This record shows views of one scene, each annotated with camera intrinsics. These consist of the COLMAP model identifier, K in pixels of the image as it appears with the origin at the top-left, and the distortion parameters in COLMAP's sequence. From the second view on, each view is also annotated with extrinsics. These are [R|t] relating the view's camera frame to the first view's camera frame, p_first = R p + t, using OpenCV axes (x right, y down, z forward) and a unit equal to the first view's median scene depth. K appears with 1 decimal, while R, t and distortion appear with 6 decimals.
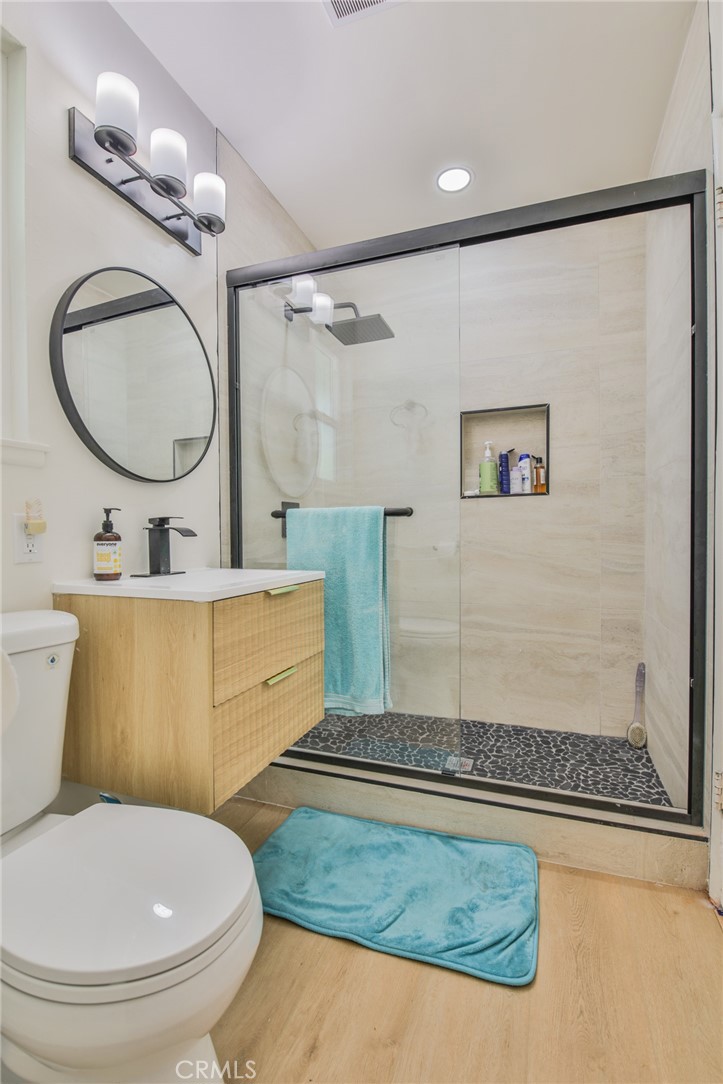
lens RADIAL K [[496.4, 0, 354.0], [0, 496.4, 541.8], [0, 0, 1]] dist [-0.003230, -0.008979]
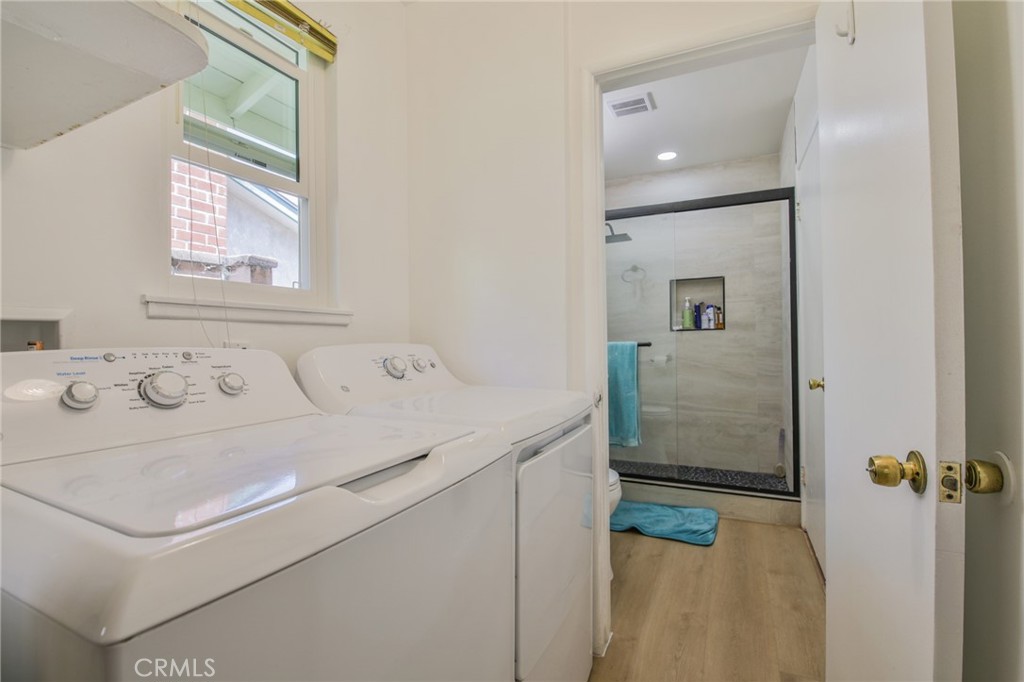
lens RADIAL K [[468.9, 0, 512.8], [0, 468.9, 335.0], [0, 0, 1]] dist [-0.003230, -0.008979]
pose [[0.997071, -0.005058, -0.076317, -0.238027], [0.002739, 0.999532, -0.030463, -0.034169], [0.076435, 0.030165, 0.996618, -0.744164]]
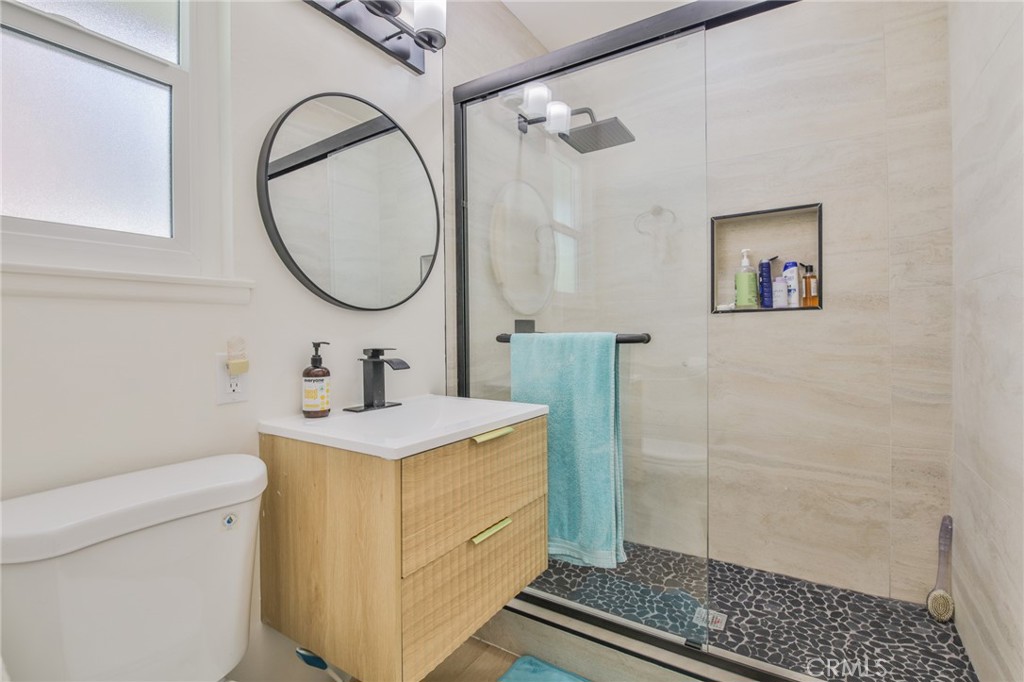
lens RADIAL K [[468.9, 0, 512.8], [0, 468.9, 335.0], [0, 0, 1]] dist [-0.003230, -0.008979]
pose [[0.978921, 0.000088, -0.204239, 0.040979], [-0.002130, 0.999950, -0.009774, -0.047294], [0.204228, 0.010003, 0.978872, 0.117381]]
